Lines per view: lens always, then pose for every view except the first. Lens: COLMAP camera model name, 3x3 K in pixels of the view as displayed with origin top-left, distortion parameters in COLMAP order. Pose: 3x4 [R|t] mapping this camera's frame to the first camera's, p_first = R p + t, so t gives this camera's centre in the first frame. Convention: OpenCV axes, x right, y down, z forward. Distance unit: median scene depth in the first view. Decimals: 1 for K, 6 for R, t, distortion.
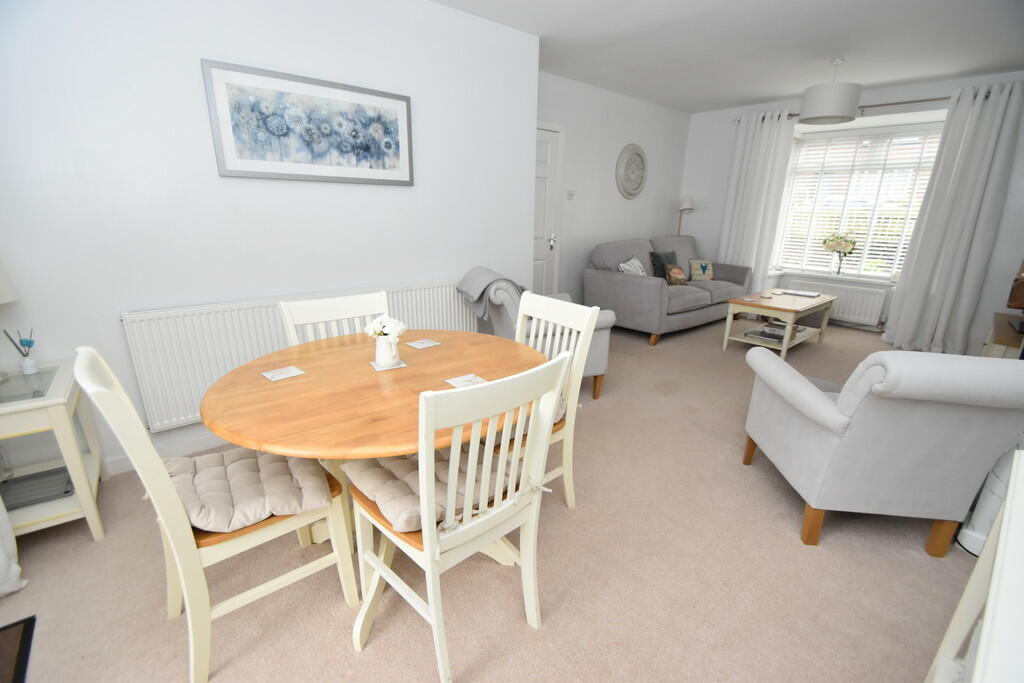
lens RADIAL K [[446.4, 0, 513.5], [0, 446.4, 350.0], [0, 0, 1]] dist [0.013502, -0.012678]
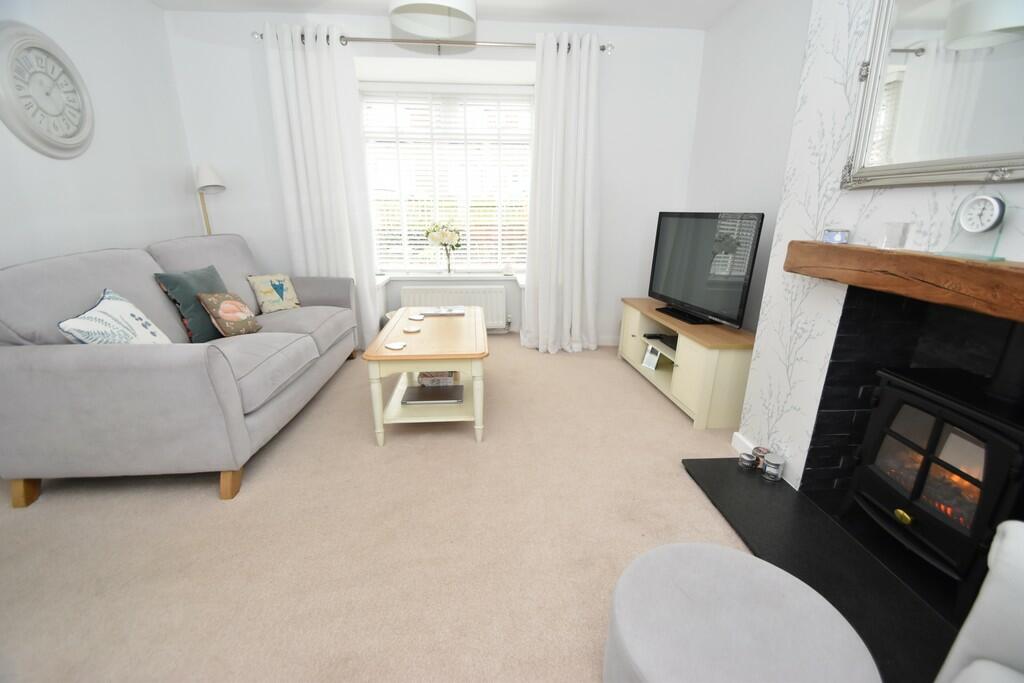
lens RADIAL K [[446.4, 0, 513.5], [0, 446.4, 350.0], [0, 0, 1]] dist [0.013502, -0.012678]
pose [[0.597318, -0.251868, 0.761429, 0.152427], [0.243868, 0.961491, 0.126738, -0.110369], [-0.764029, 0.109985, 0.635738, 0.425610]]
